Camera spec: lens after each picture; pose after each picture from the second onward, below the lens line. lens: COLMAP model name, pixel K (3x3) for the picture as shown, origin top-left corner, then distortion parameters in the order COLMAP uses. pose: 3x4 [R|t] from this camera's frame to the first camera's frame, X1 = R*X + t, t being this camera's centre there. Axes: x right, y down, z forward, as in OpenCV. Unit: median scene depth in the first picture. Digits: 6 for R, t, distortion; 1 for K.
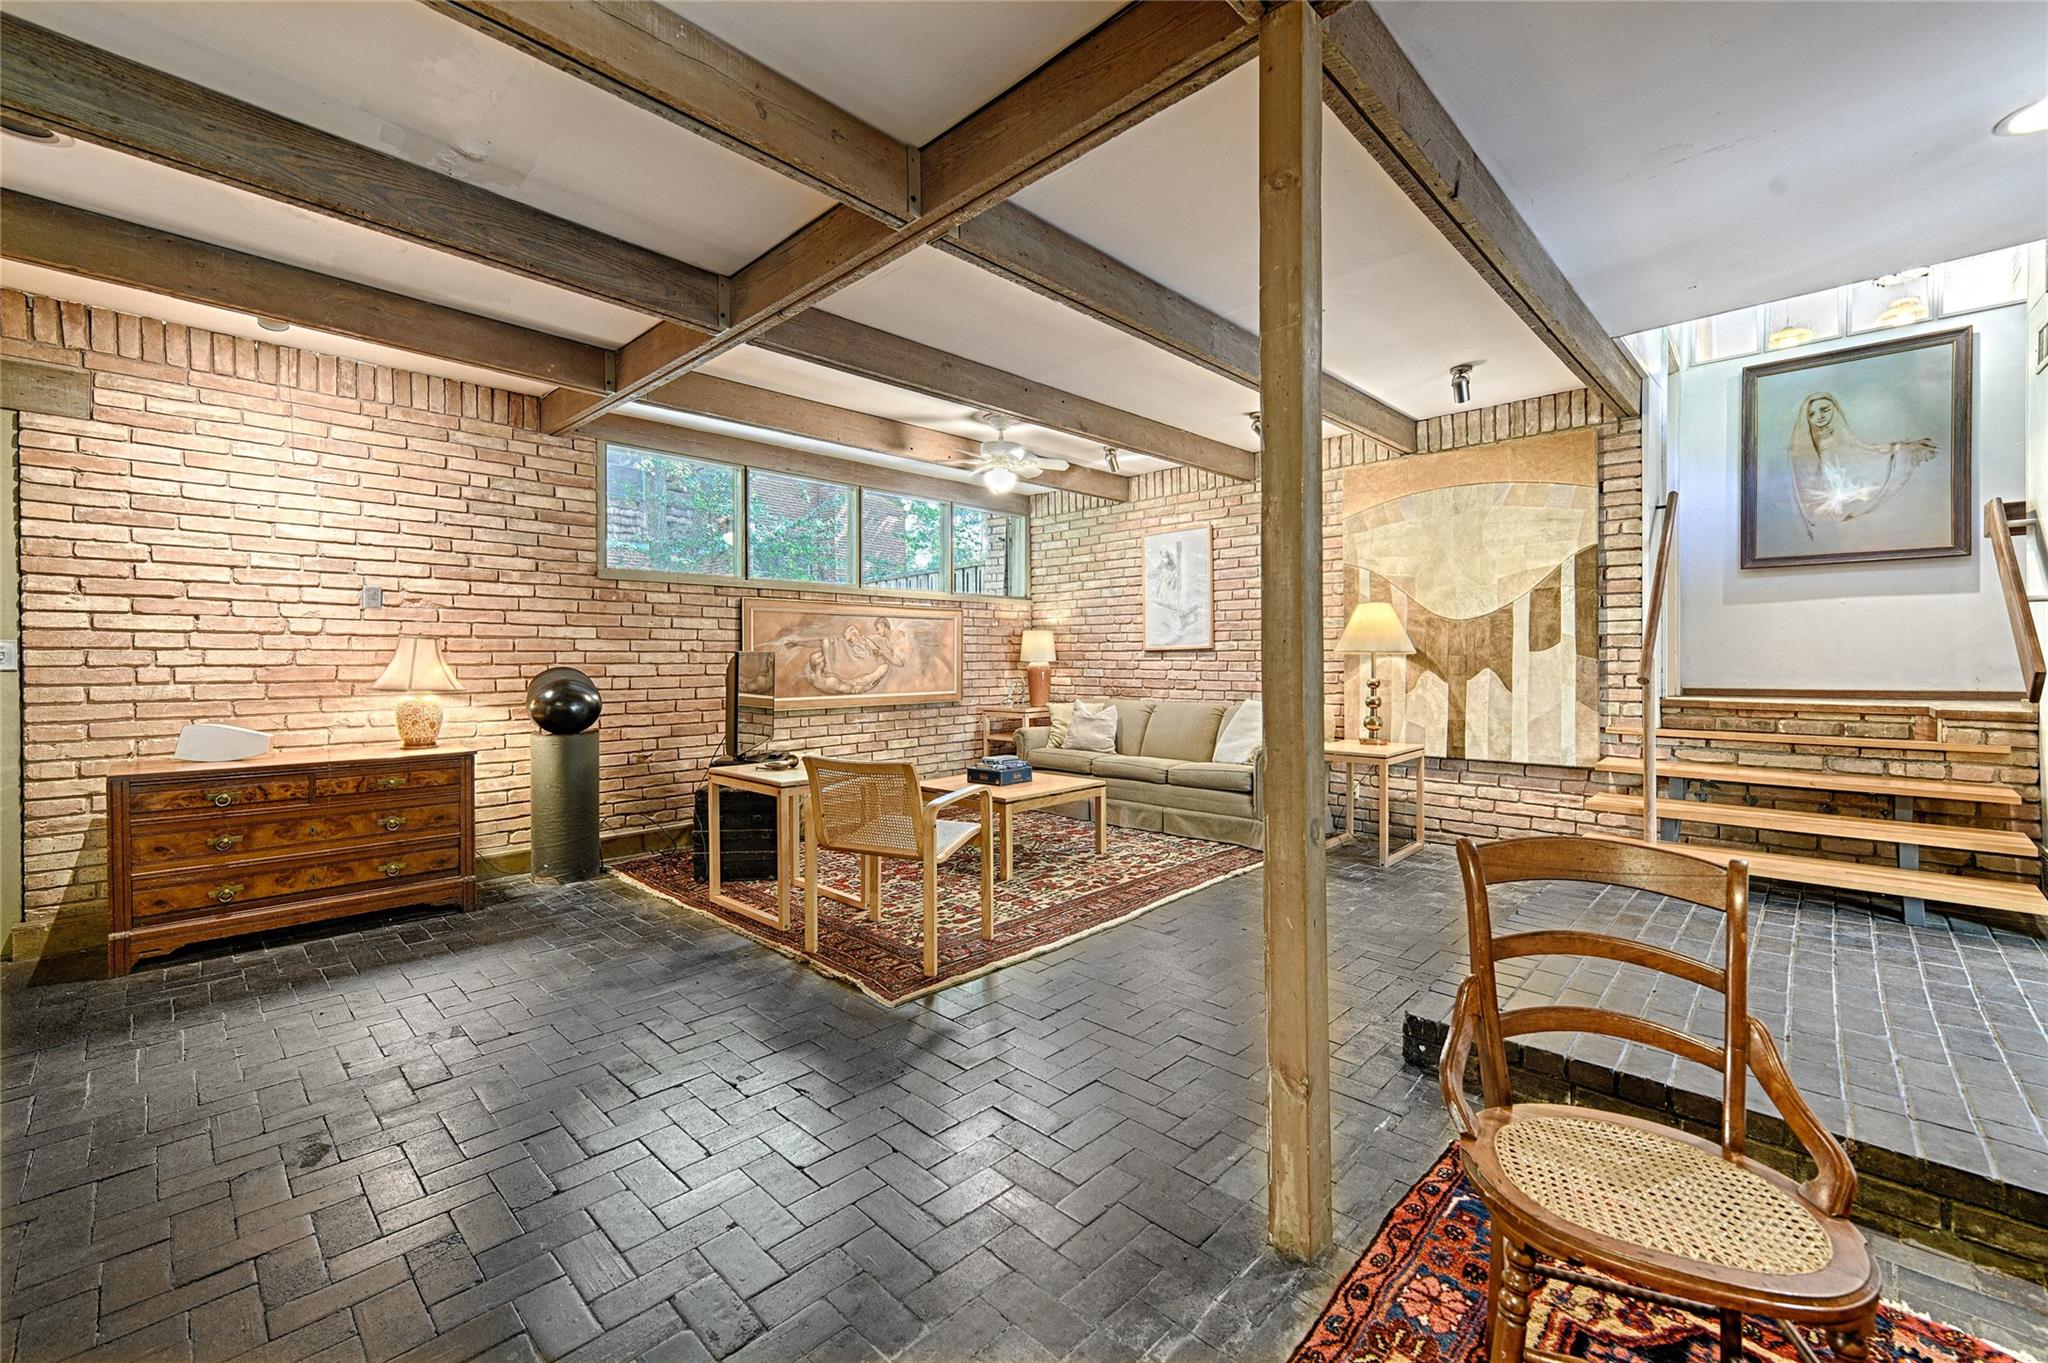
lens RADIAL K [[834.2, 0, 1059.9], [0, 834.2, 670.7], [0, 0, 1]] dist [0.009675, 0.000290]
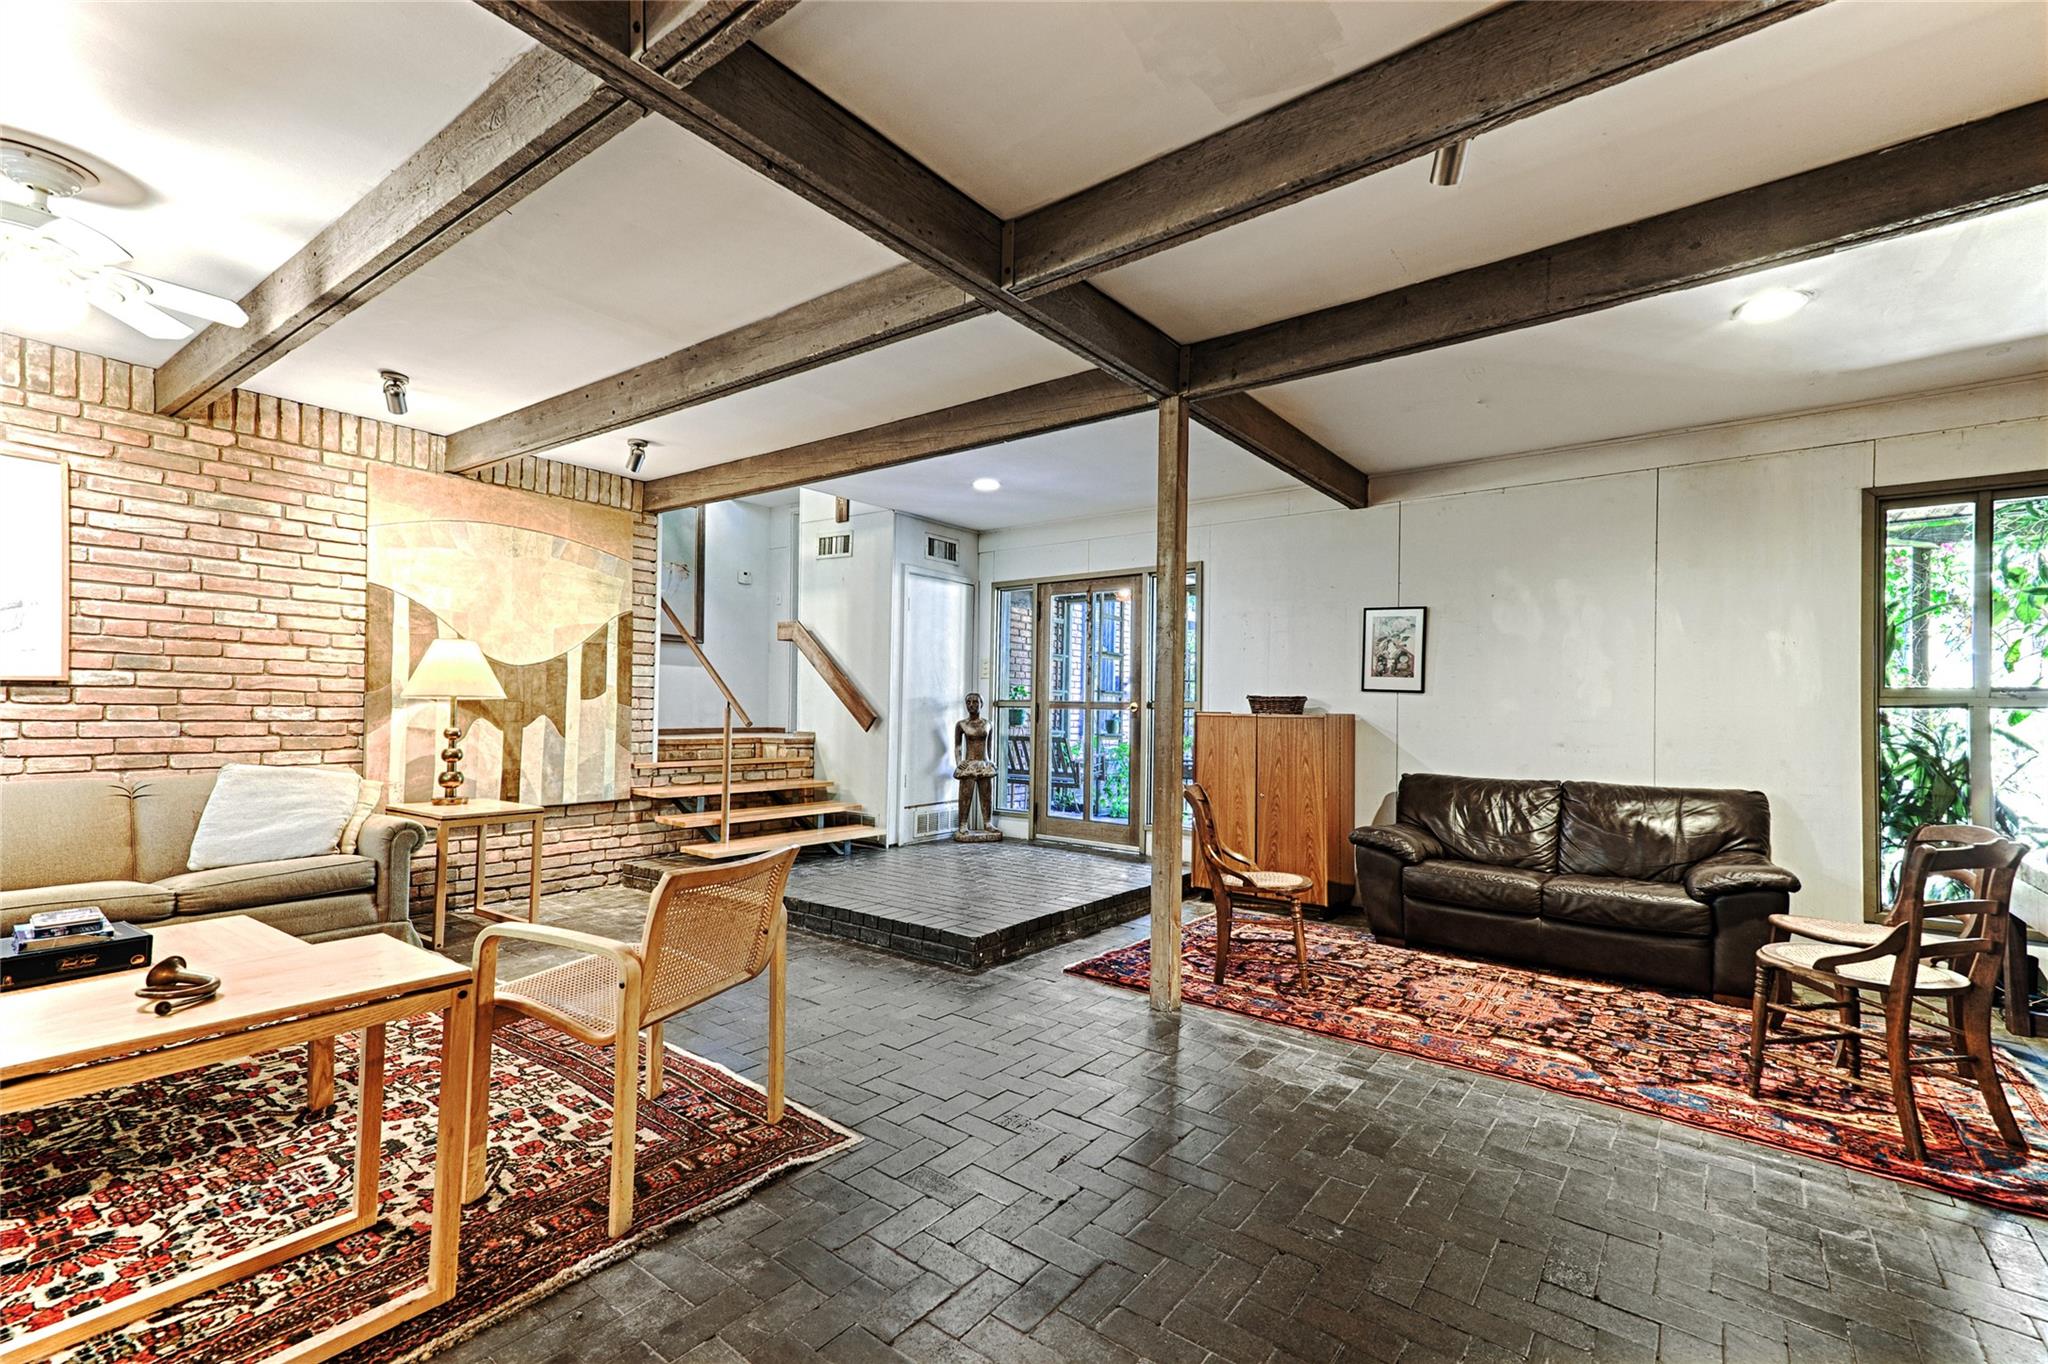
lens RADIAL K [[875.1, 0, 1024.7], [0, 875.1, 704.4], [0, 0, 1]] dist [0.009373, 0.000011]
pose [[-0.107247, 0.007482, 0.994204, -0.630342], [0.001366, 0.999972, -0.007378, -0.007477], [-0.994231, 0.000567, -0.107254, 0.550405]]
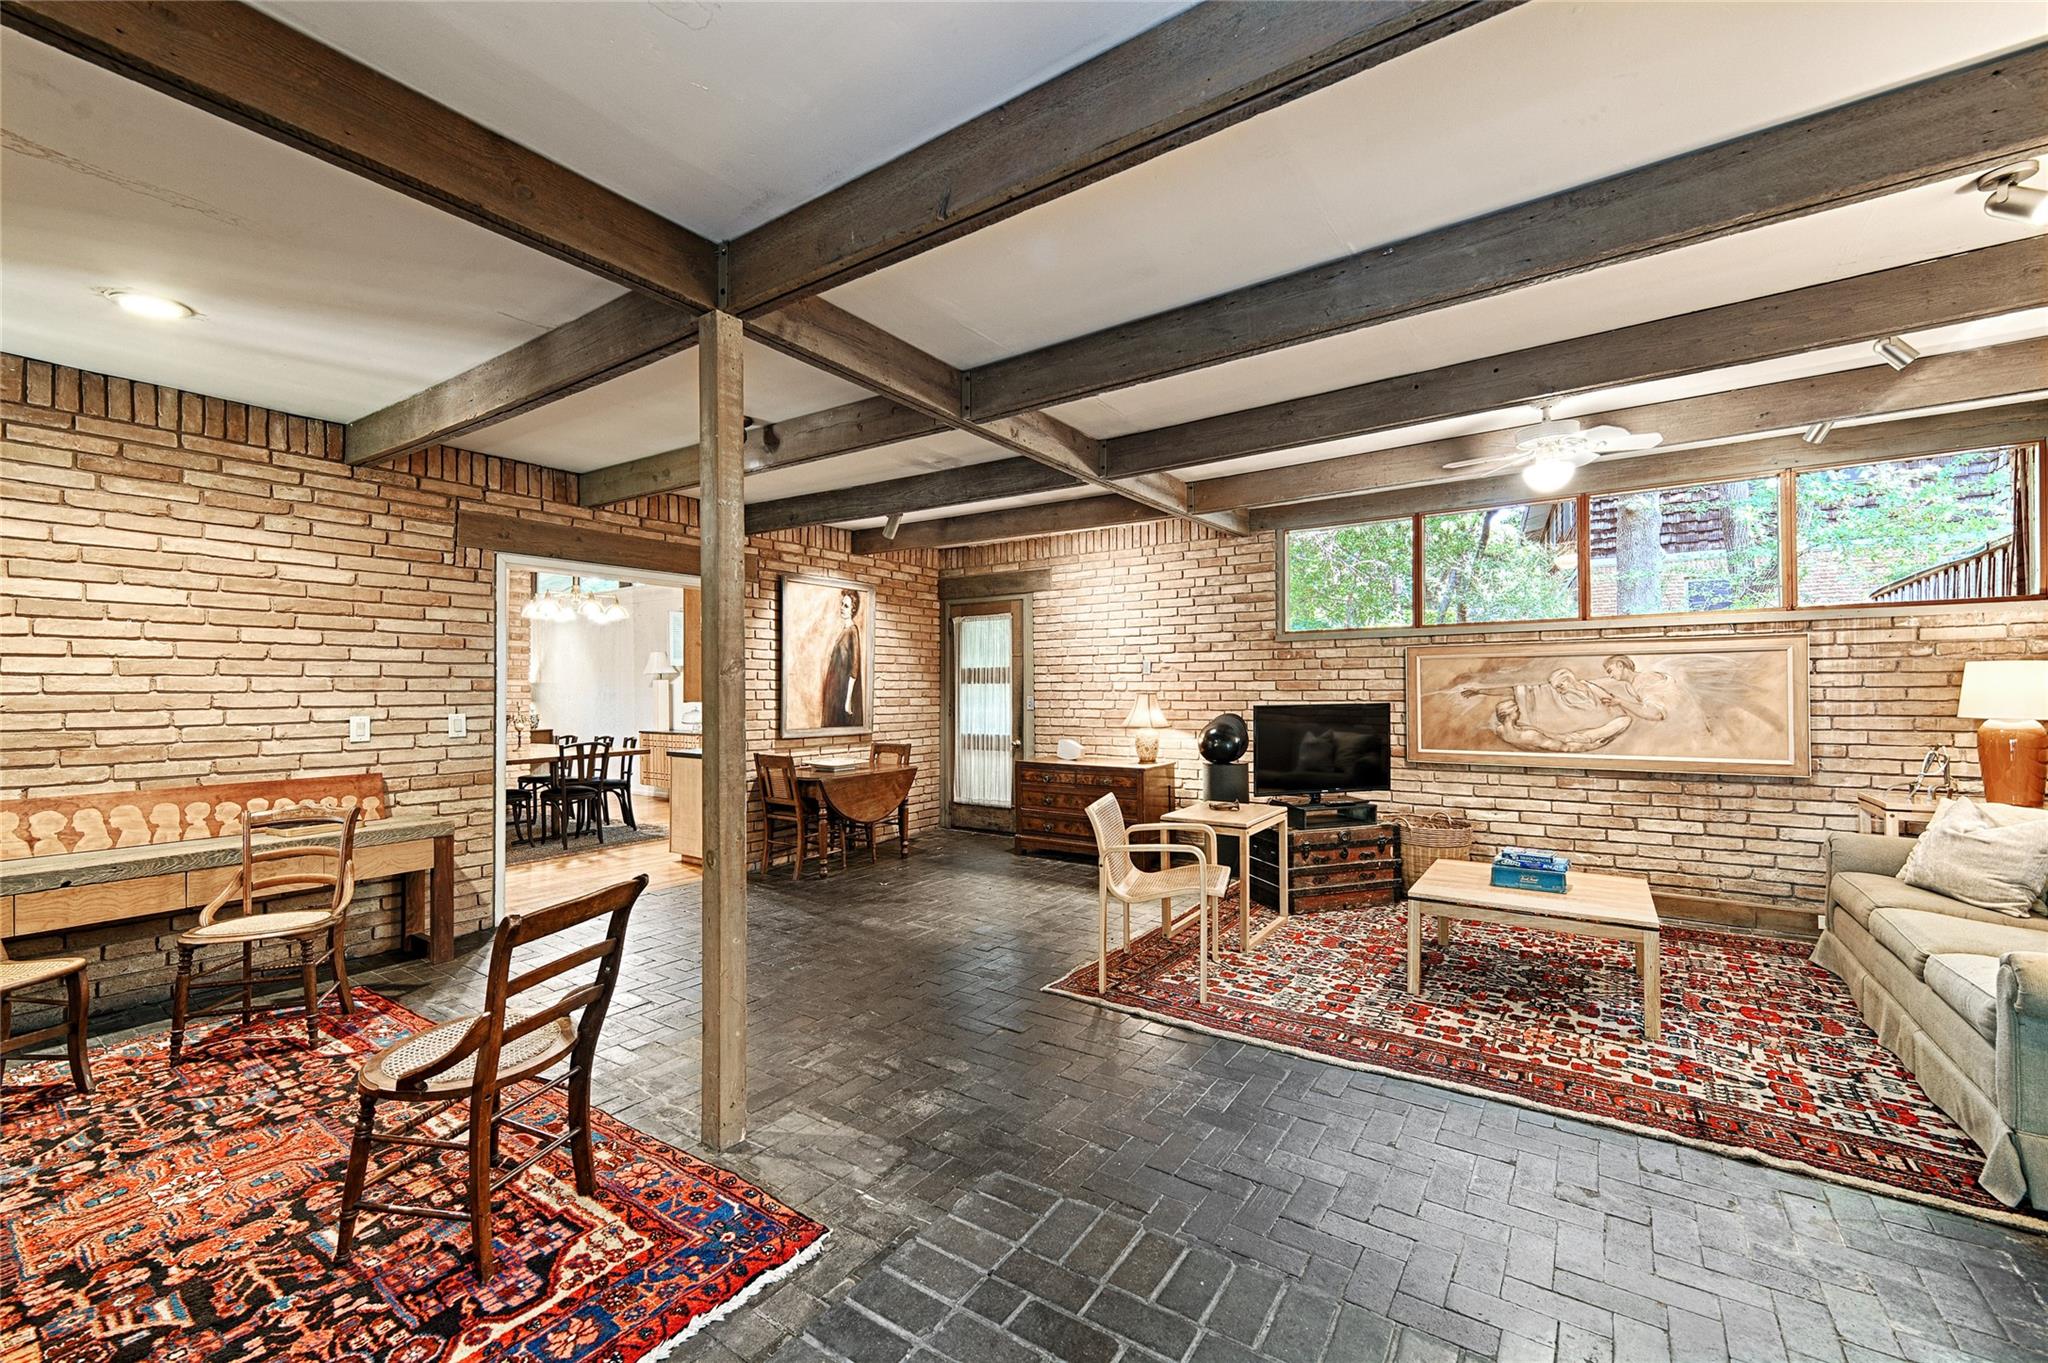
lens RADIAL K [[823.1, 0, 997.4], [0, 823.1, 684.4], [0, 0, 1]] dist [-0.000337, -0.000276]
pose [[0.121576, -0.005293, -0.992568, 0.623328], [-0.008646, 0.999942, -0.006392, -0.036794], [0.992544, 0.009359, 0.121524, 0.455190]]
